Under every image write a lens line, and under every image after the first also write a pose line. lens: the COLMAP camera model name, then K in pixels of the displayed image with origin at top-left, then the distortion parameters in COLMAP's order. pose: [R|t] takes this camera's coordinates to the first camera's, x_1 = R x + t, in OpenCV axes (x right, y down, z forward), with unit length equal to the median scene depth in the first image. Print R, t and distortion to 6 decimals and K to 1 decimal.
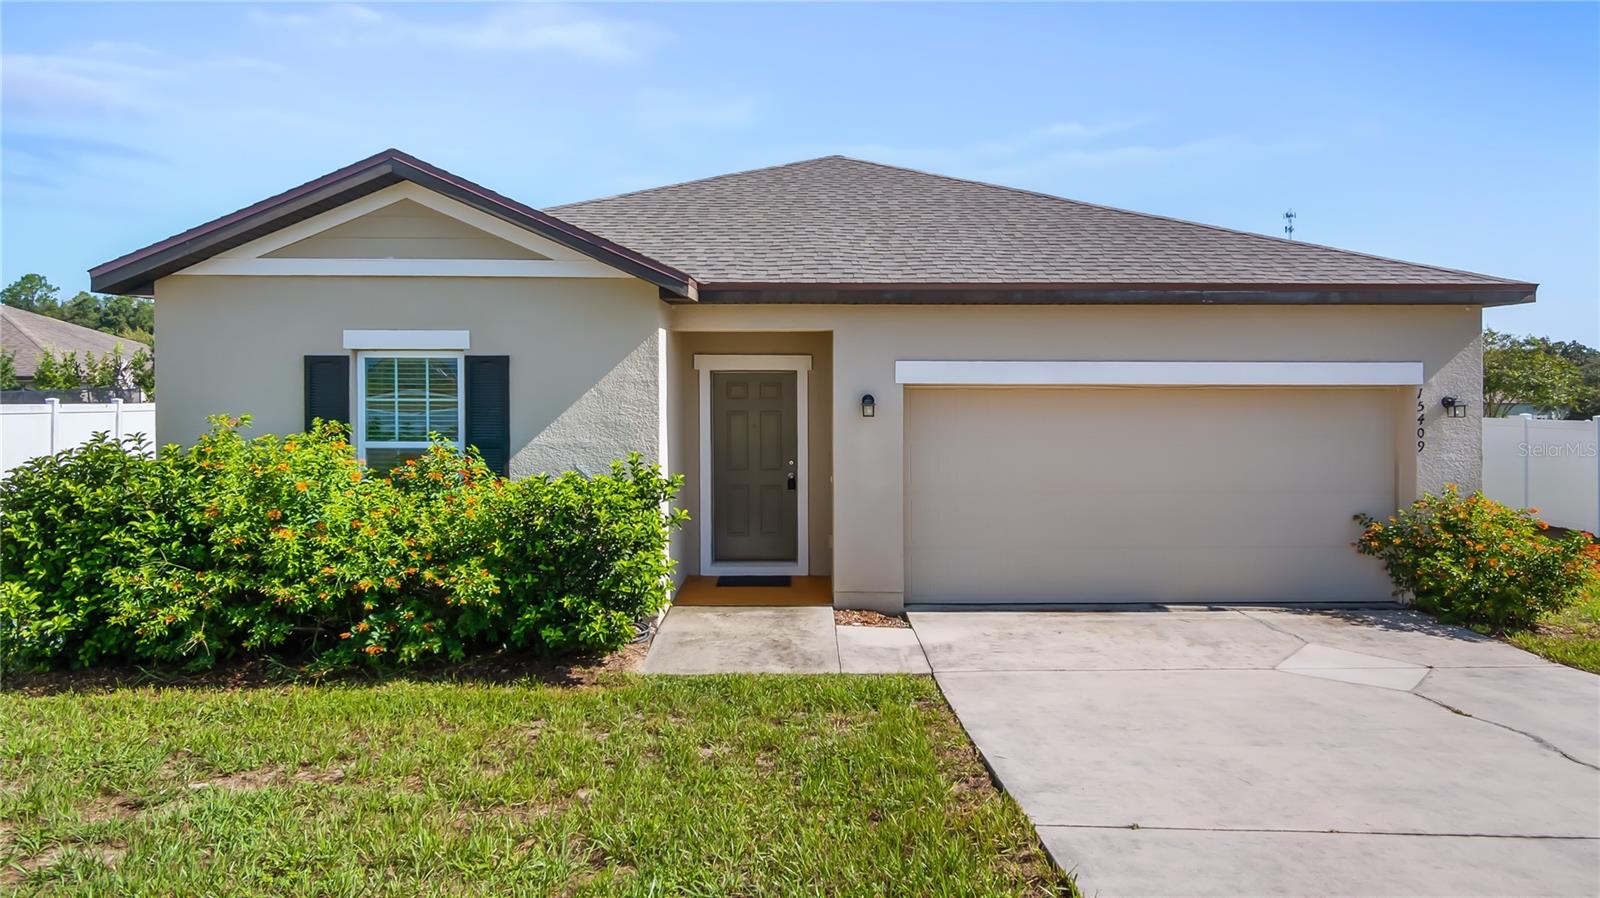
lens RADIAL K [[991.7, 0, 799.9], [0, 991.7, 400.9], [0, 0, 1]] dist [-0.000264, 0.001347]
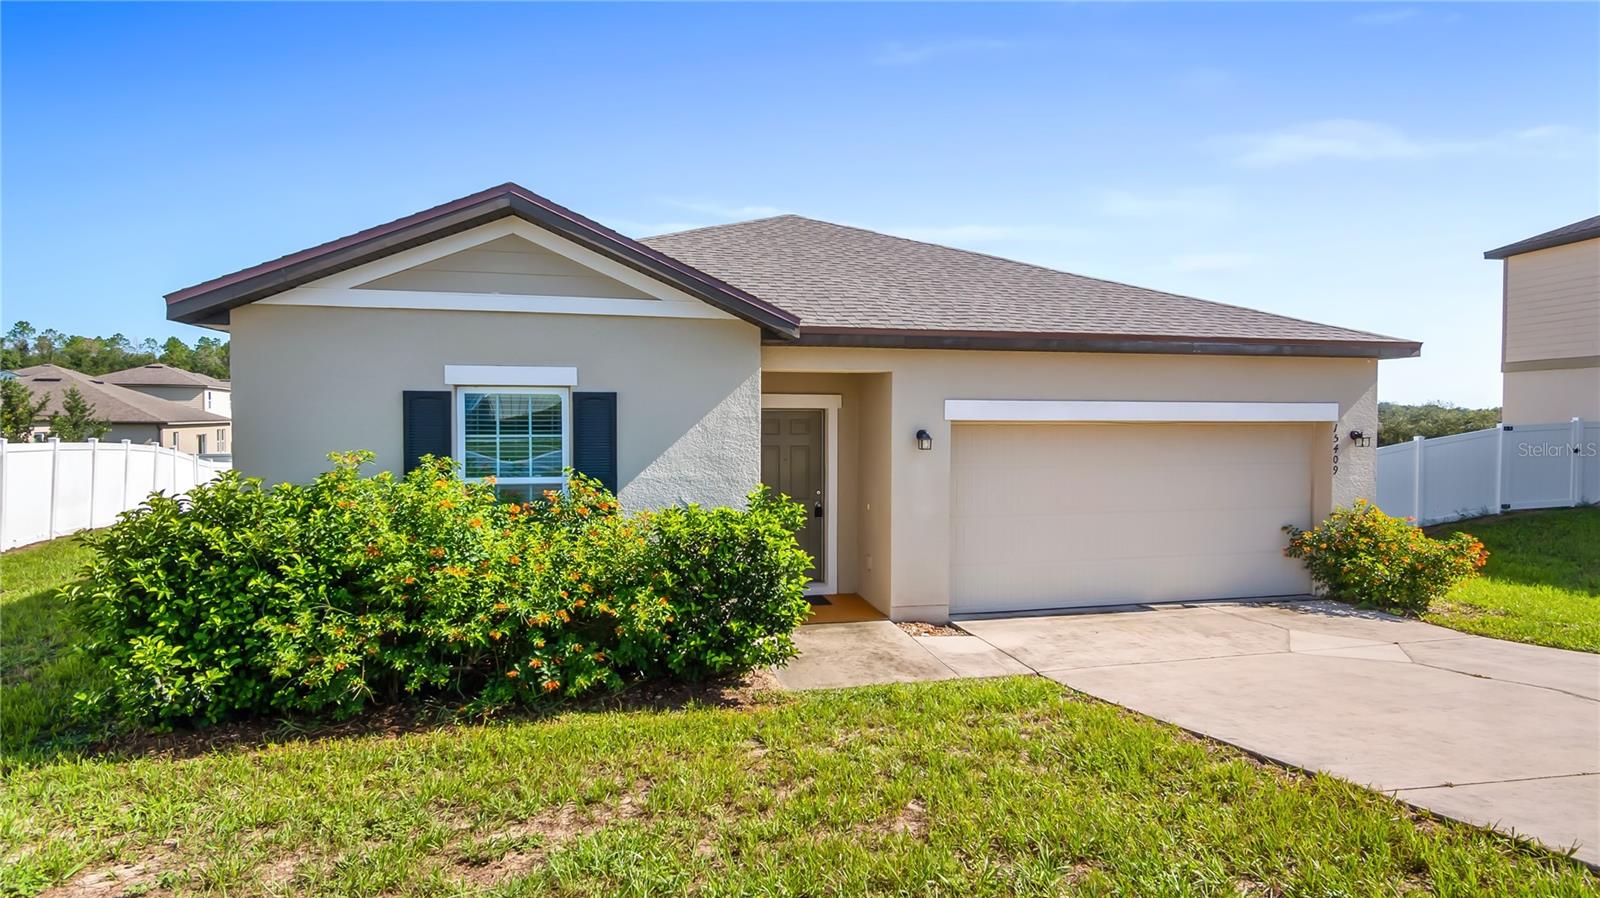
lens RADIAL K [[878.1, 0, 800.0], [0, 878.1, 458.0], [0, 0, 1]] dist [0.000243, -0.000166]
pose [[0.975165, -0.009587, 0.221271, -0.324532], [0.005181, 0.999777, 0.020484, 0.004824], [-0.221418, -0.018829, 0.974997, 0.073669]]
